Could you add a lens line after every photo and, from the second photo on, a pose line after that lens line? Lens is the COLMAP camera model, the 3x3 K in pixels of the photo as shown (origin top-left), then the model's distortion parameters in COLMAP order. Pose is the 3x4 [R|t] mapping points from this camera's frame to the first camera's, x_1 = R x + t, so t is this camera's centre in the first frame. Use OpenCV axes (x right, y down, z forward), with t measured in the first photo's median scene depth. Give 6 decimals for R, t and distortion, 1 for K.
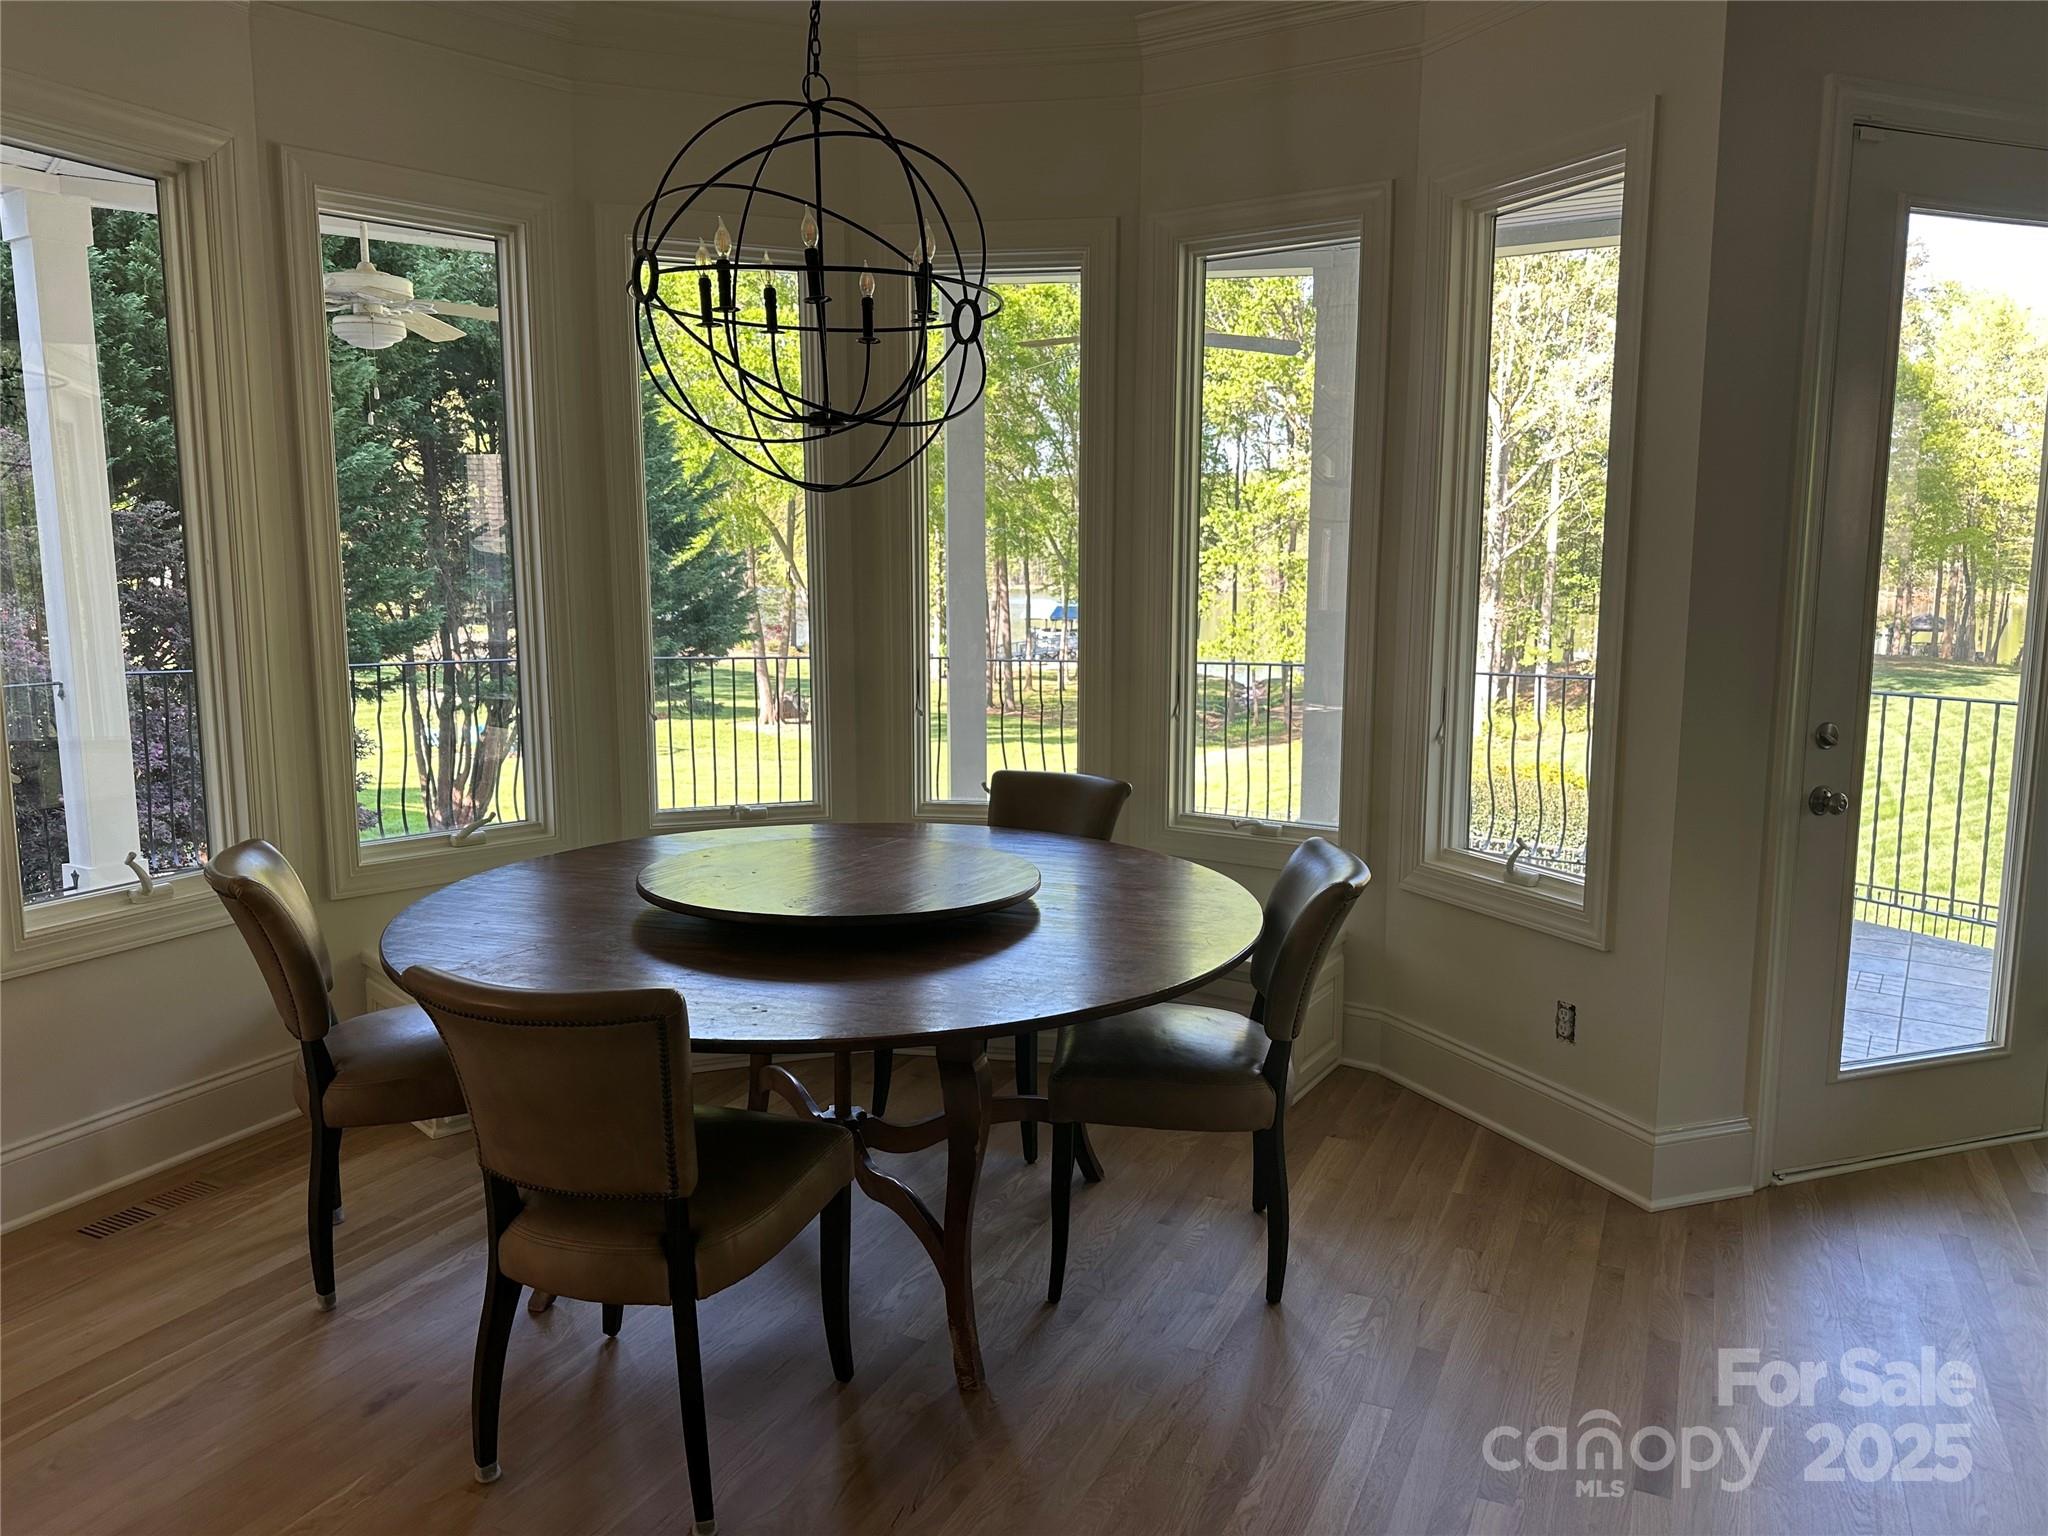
lens RADIAL K [[1422.9, 0, 1021.1], [0, 1422.9, 764.6], [0, 0, 1]] dist [0.062778, -0.081058]
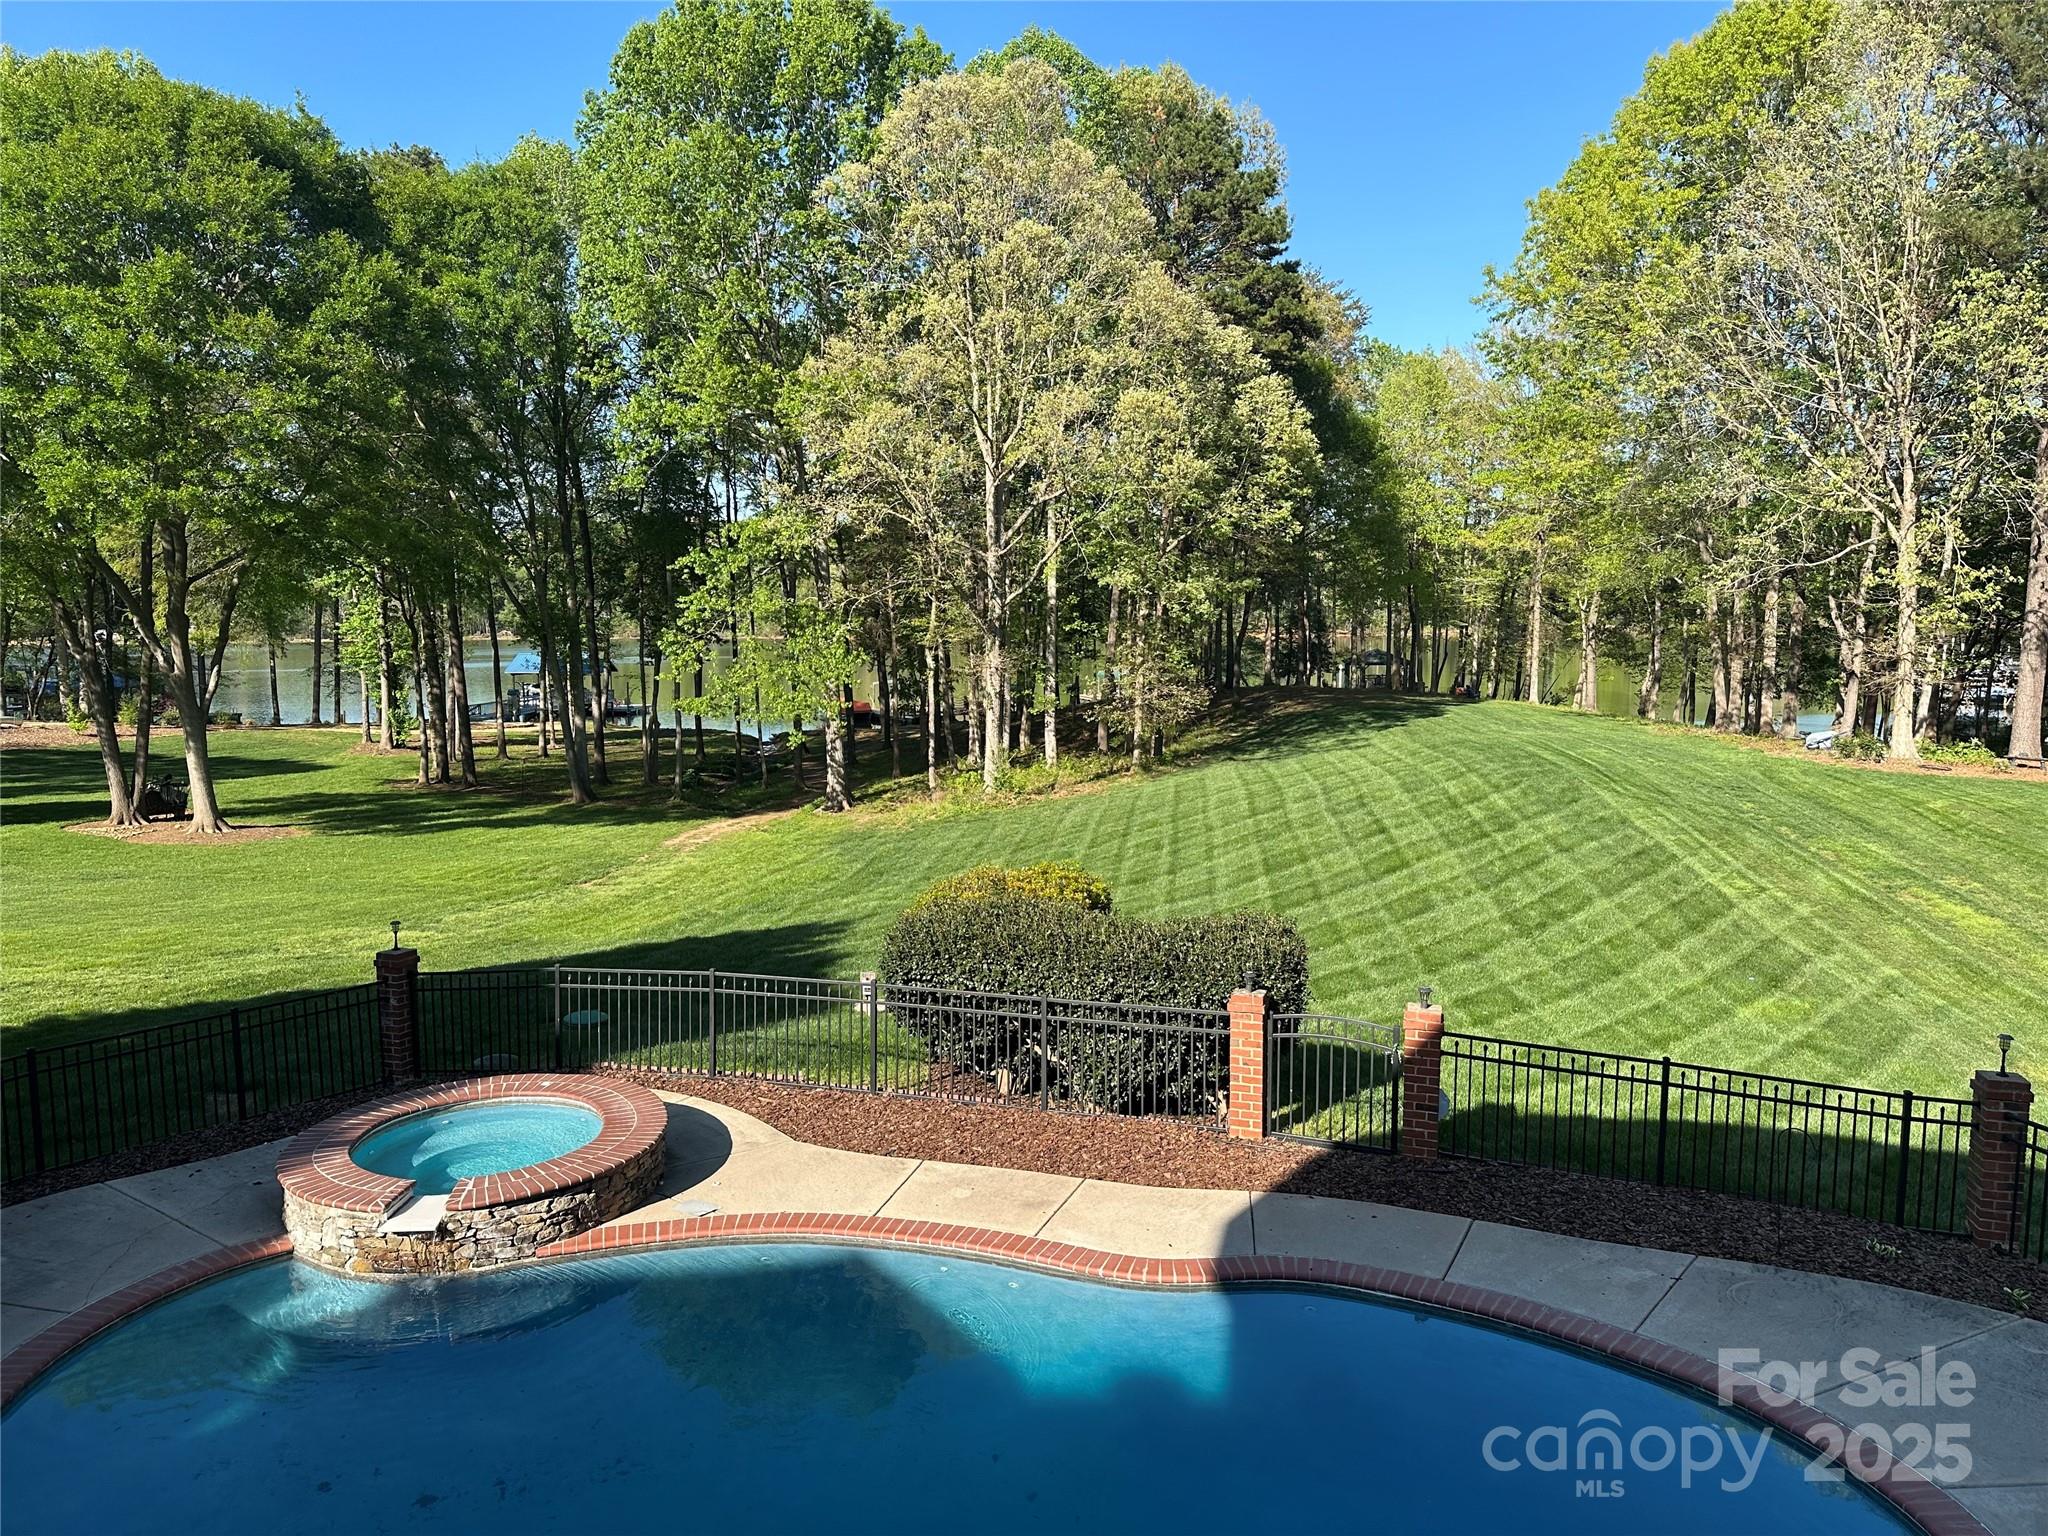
lens RADIAL K [[1422.9, 0, 1011.4], [0, 1422.9, 777.5], [0, 0, 1]] dist [0.062778, -0.081058]
pose [[0.948827, -0.050494, 0.311734, 0.036290], [0.058421, 0.998162, -0.016135, -0.011368], [-0.310346, 0.033521, 0.950033, 0.094358]]
